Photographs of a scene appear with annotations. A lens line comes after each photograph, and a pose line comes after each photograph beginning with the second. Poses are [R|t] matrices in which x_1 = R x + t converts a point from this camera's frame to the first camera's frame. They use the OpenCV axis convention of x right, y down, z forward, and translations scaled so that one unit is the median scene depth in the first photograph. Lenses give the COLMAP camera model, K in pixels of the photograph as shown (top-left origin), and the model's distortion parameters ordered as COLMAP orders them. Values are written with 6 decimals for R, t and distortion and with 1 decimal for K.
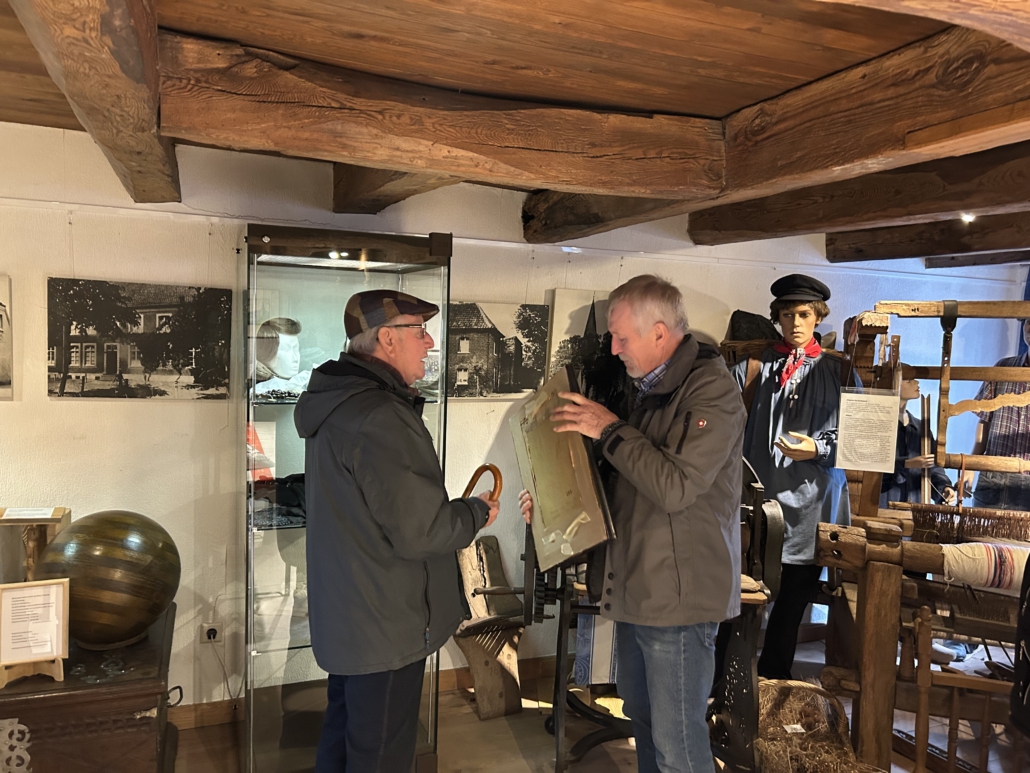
lens RADIAL K [[776.5, 0, 514.2], [0, 776.5, 401.8], [0, 0, 1]] dist [0.002015, -0.001841]
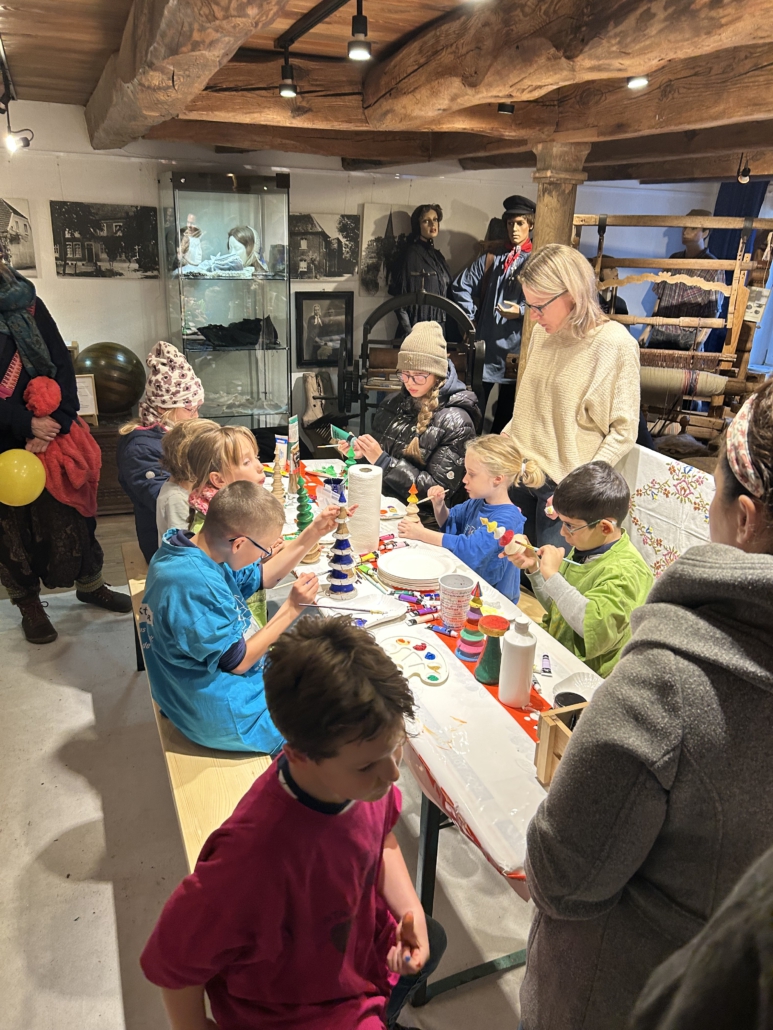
lens RADIAL K [[776.5, 0, 386.5], [0, 776.5, 535.0], [0, 0, 1]] dist [0.002015, -0.001841]
pose [[0.999999, 0.000924, 0.001261, 0.105352], [-0.001247, 0.957979, 0.286835, 0.041387], [-0.000943, -0.286836, 0.957979, -0.685723]]
